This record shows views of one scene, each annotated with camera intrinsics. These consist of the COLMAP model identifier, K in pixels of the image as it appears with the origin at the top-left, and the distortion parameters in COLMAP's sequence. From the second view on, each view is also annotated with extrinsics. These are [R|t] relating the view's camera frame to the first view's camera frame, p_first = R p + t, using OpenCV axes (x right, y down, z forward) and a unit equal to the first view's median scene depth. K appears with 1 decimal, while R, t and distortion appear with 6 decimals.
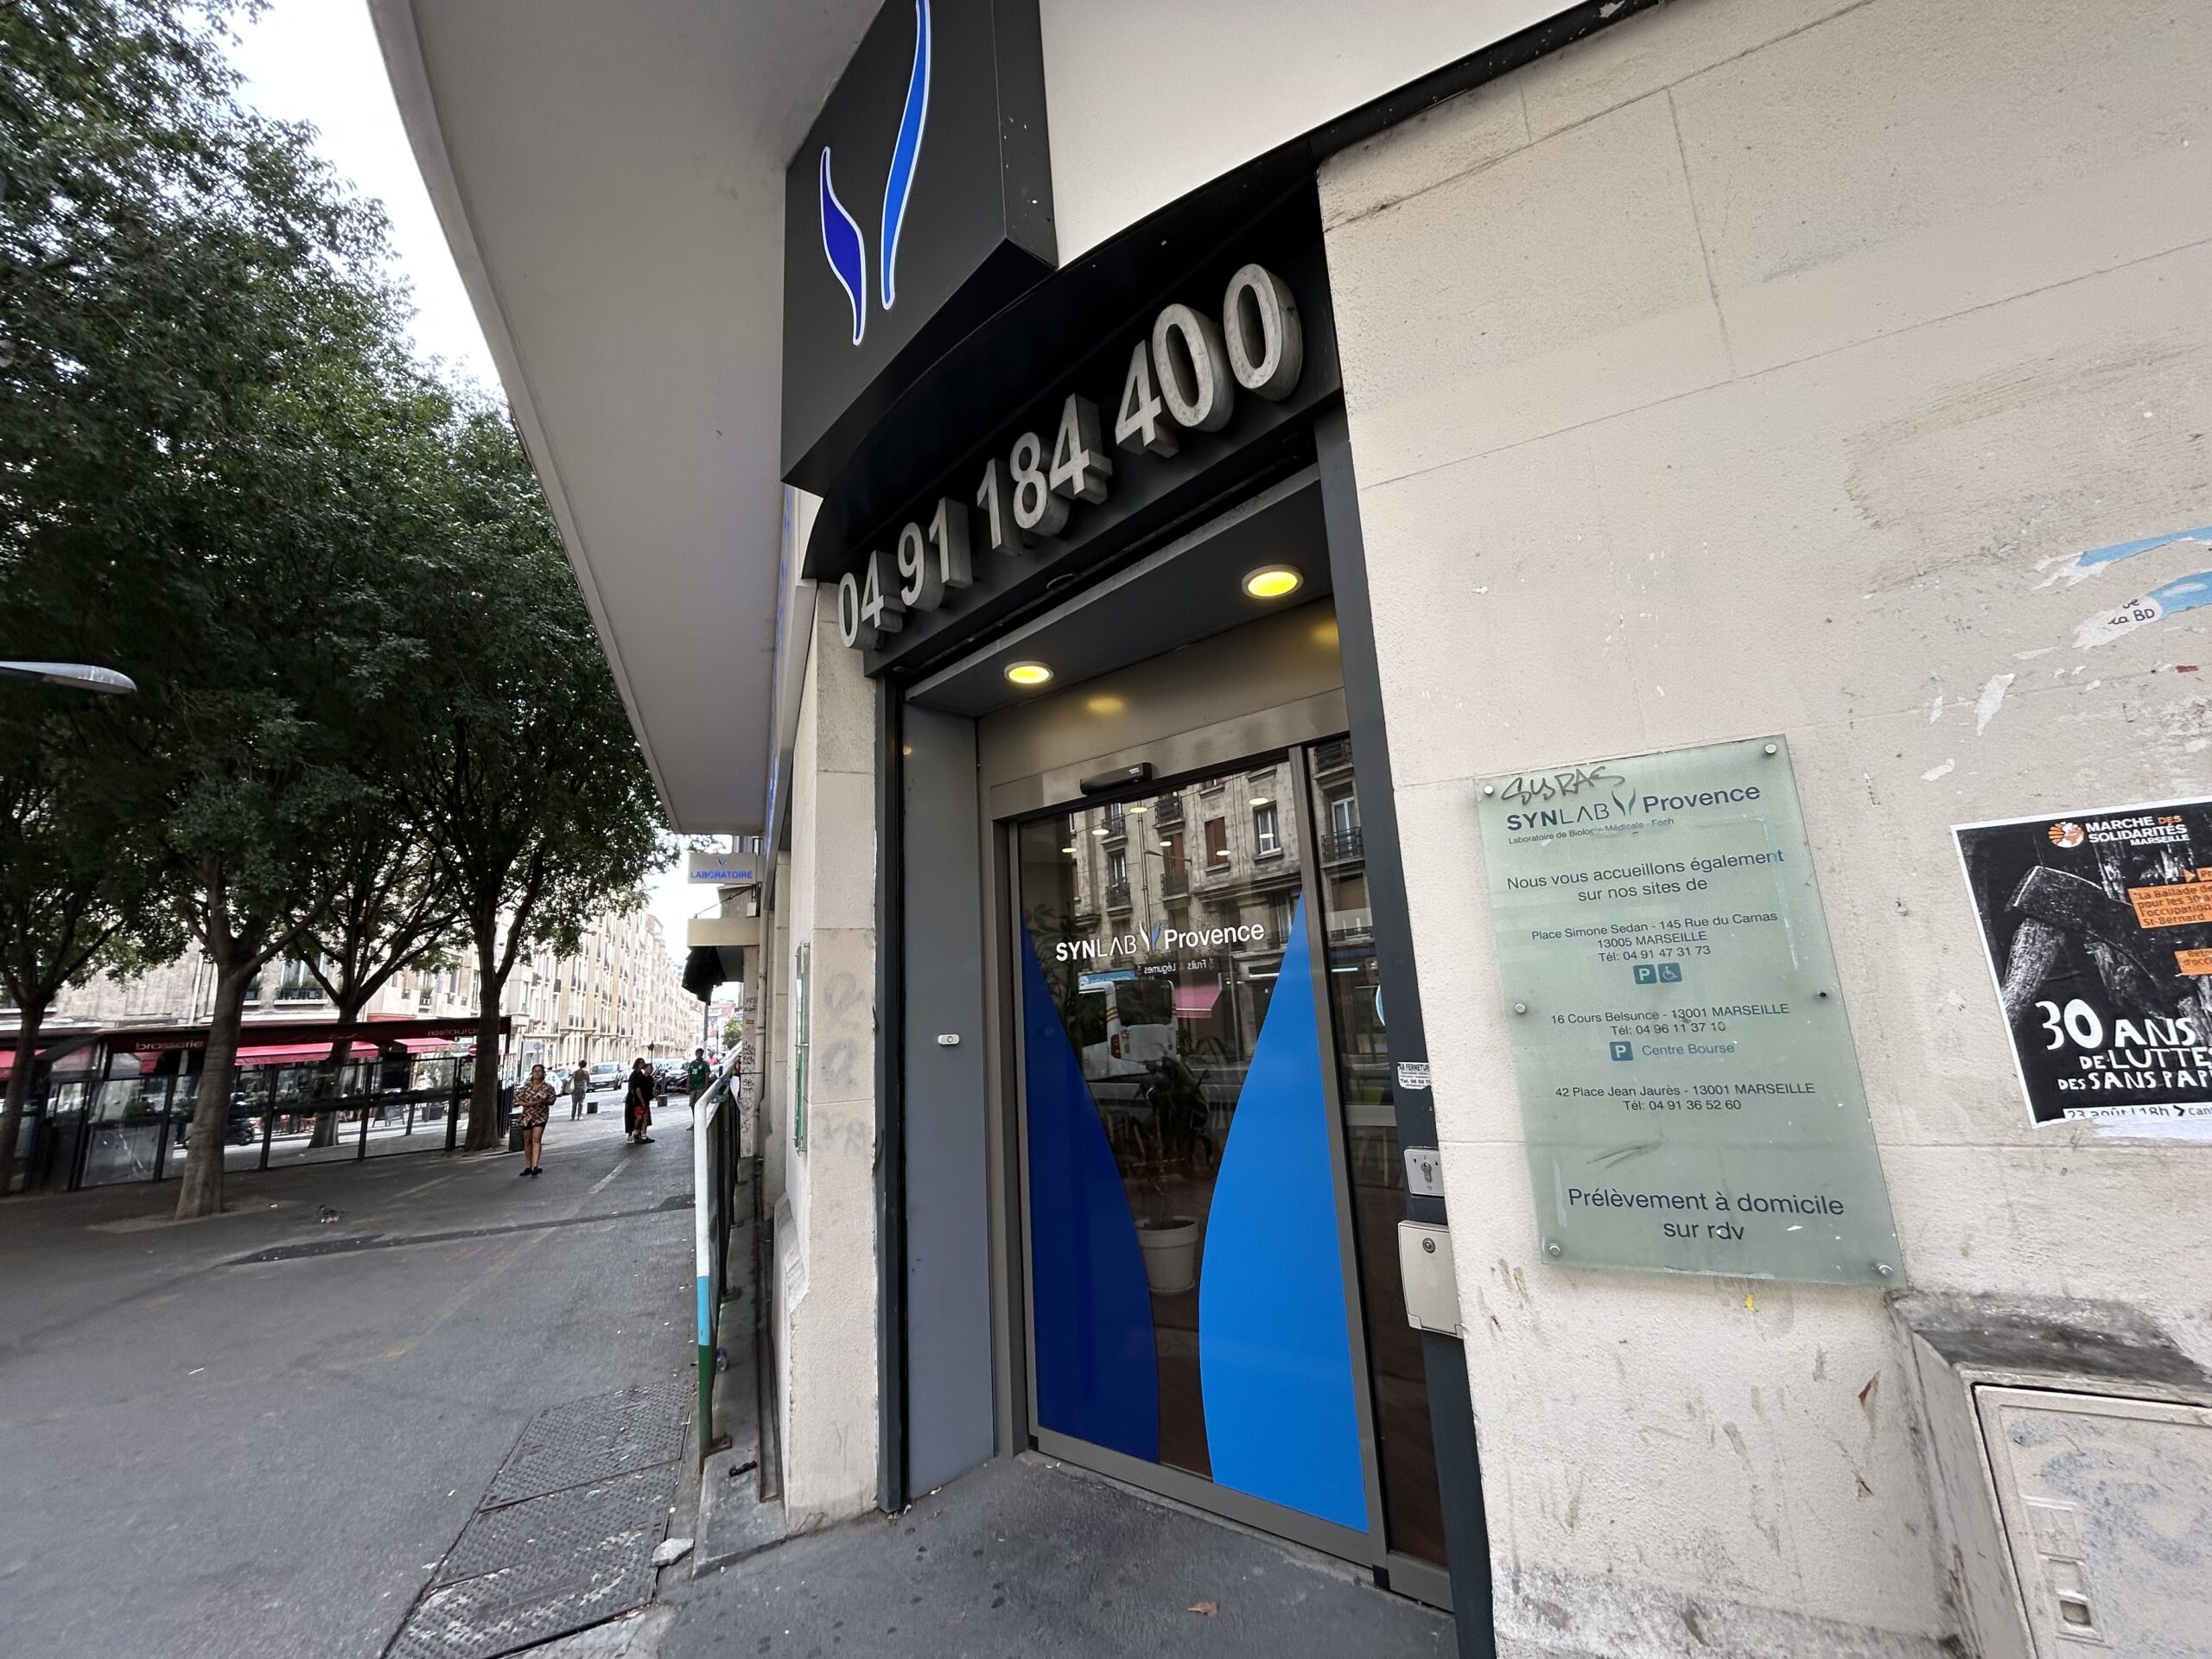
lens RADIAL K [[890.8, 0, 1103.3], [0, 890.8, 828.8], [0, 0, 1]] dist [0.000160, 0.000688]
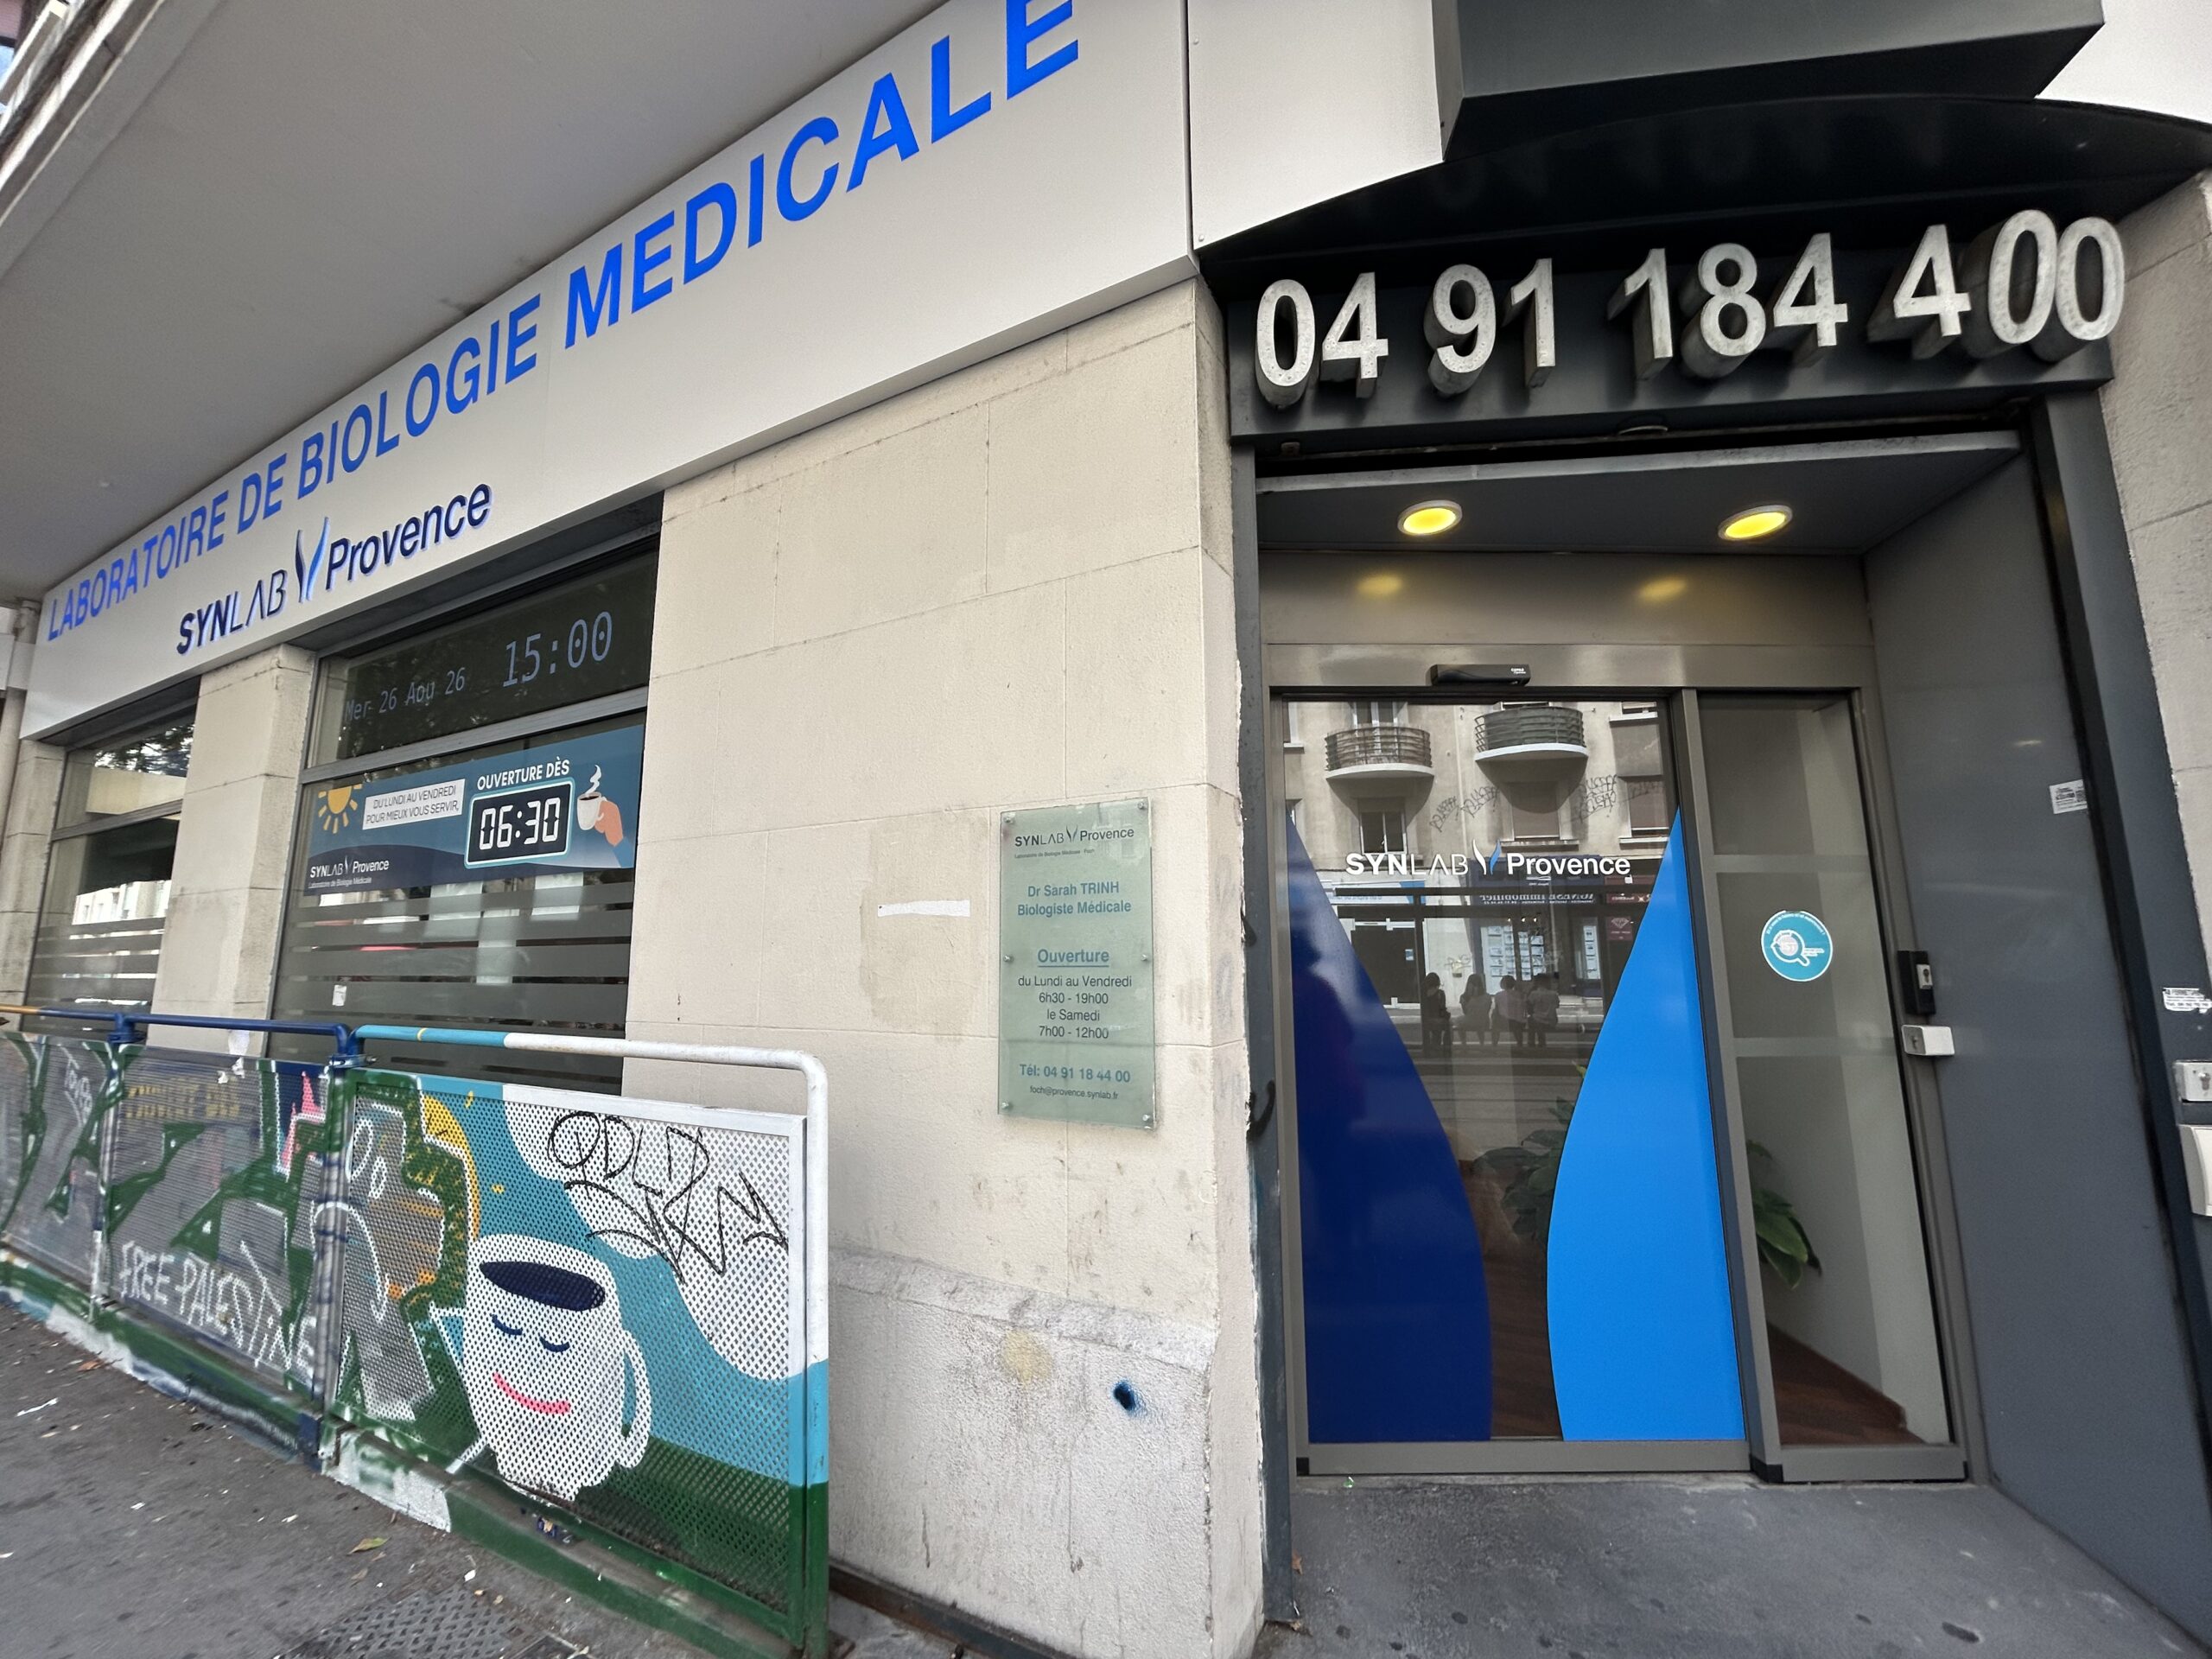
lens RADIAL K [[890.8, 0, 1105.2], [0, 890.8, 827.6], [0, 0, 1]] dist [0.000160, 0.000688]
pose [[0.763636, 0.146203, 0.628875, -0.936465], [-0.168321, 0.985423, -0.024705, 0.206280], [-0.623320, -0.086987, 0.777114, 0.637025]]
